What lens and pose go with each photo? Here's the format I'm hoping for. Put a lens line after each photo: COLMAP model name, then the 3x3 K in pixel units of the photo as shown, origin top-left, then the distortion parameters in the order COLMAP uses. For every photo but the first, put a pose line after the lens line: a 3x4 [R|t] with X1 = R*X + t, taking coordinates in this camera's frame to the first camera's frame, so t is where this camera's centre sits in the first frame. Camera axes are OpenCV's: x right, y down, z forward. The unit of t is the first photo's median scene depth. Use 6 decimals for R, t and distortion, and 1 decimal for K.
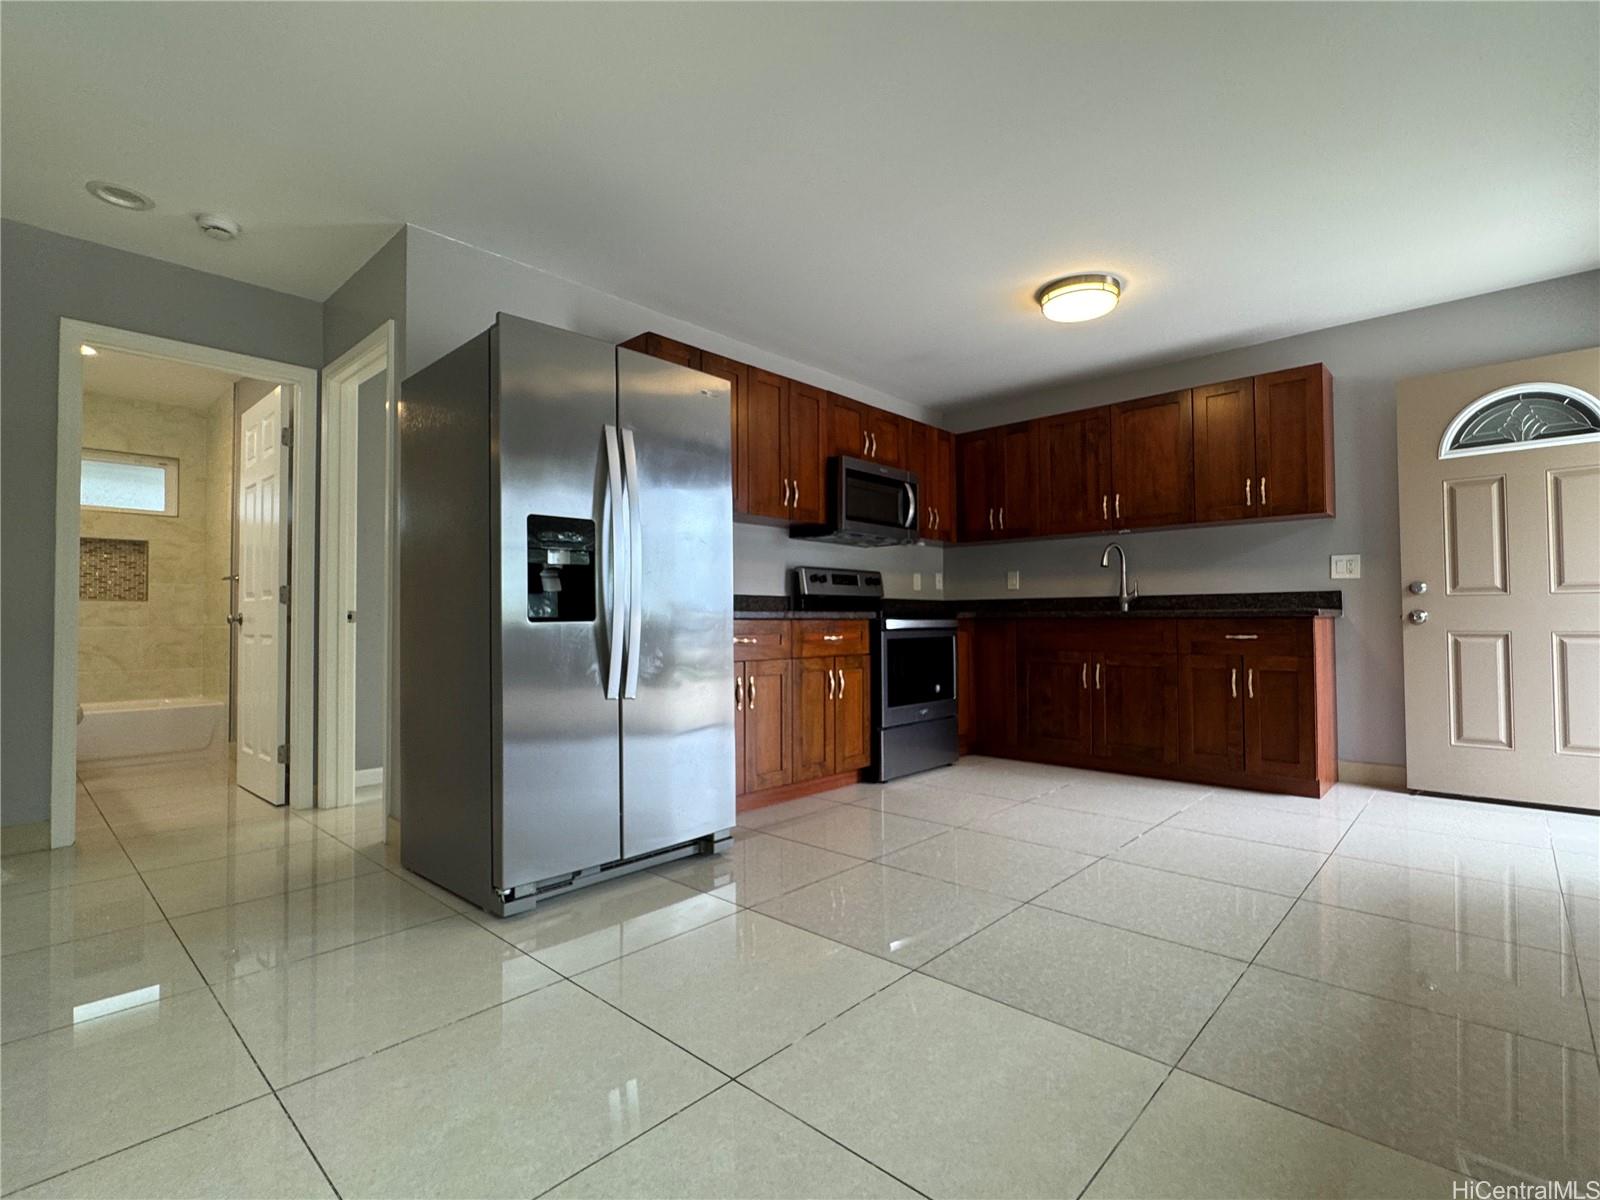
lens RADIAL K [[758.2, 0, 798.2], [0, 758.2, 597.4], [0, 0, 1]] dist [0.001334, 0.000857]
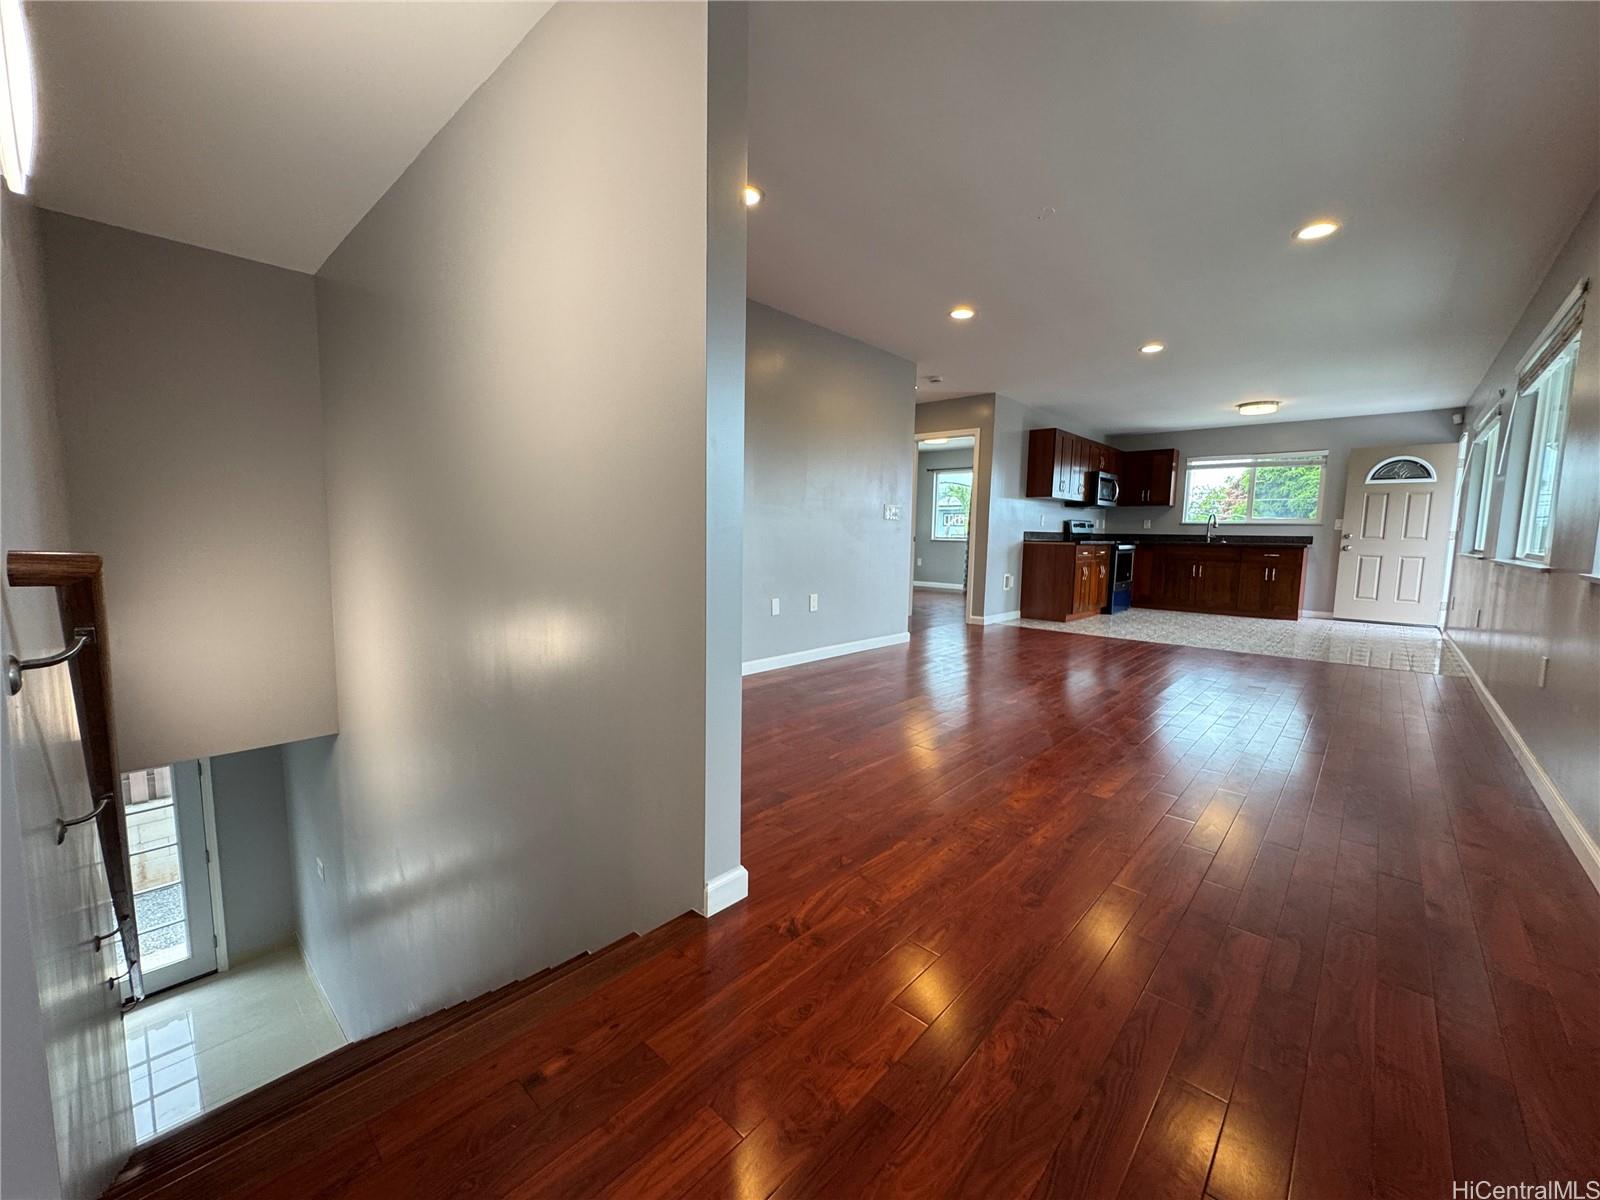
lens RADIAL K [[635.7, 0, 793.6], [0, 635.7, 597.3], [0, 0, 1]] dist [-0.000436, -0.000425]
pose [[0.999807, 0.019121, 0.004601, -0.897076], [-0.019561, 0.991052, 0.132036, -0.049830], [-0.002036, -0.132101, 0.991234, -0.963163]]
